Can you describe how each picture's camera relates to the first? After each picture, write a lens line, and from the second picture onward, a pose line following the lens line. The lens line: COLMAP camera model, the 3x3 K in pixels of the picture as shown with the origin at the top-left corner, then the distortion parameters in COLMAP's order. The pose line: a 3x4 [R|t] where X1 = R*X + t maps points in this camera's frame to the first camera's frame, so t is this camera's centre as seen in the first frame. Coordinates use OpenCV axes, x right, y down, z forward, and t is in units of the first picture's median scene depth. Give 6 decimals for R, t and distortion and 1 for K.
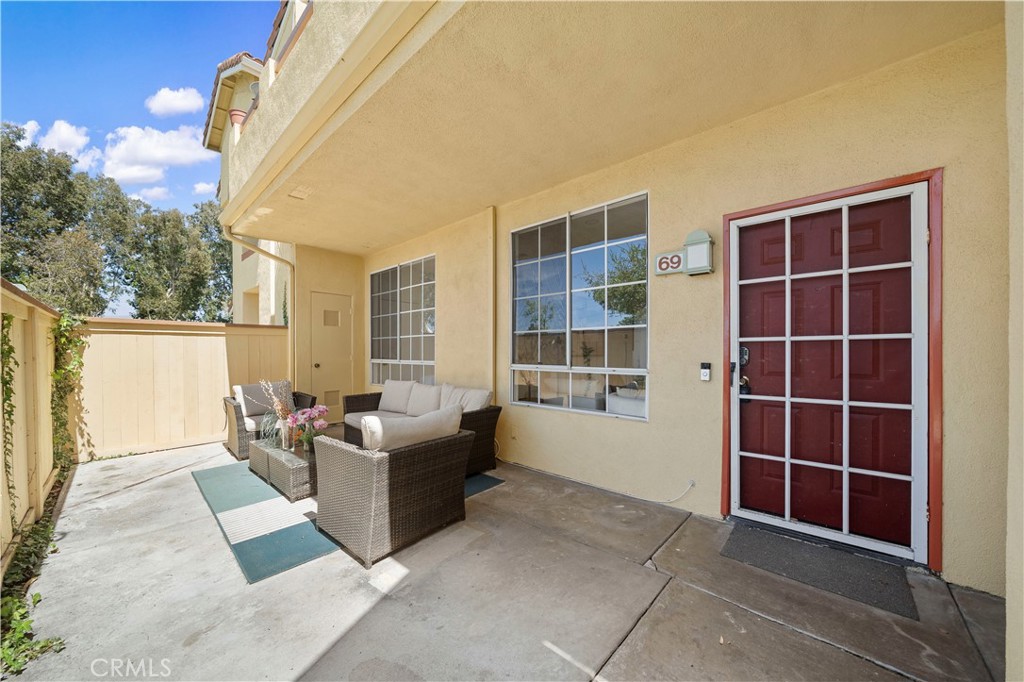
lens RADIAL K [[354.4, 0, 512.2], [0, 354.4, 349.0], [0, 0, 1]] dist [-0.002629, -0.000181]
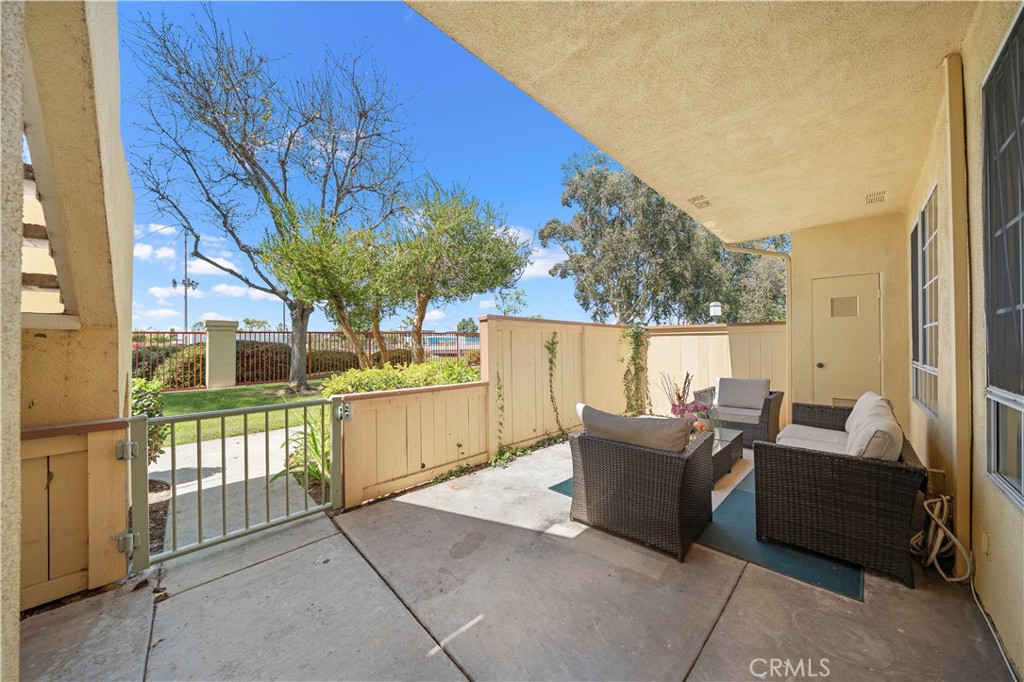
lens RADIAL K [[354.4, 0, 512.5], [0, 354.4, 342.4], [0, 0, 1]] dist [-0.002629, -0.000181]
pose [[-0.044662, -0.004136, -0.998994, 0.857200], [0.004651, 0.999980, -0.004348, -0.020799], [0.998991, -0.004840, -0.044642, 0.815266]]
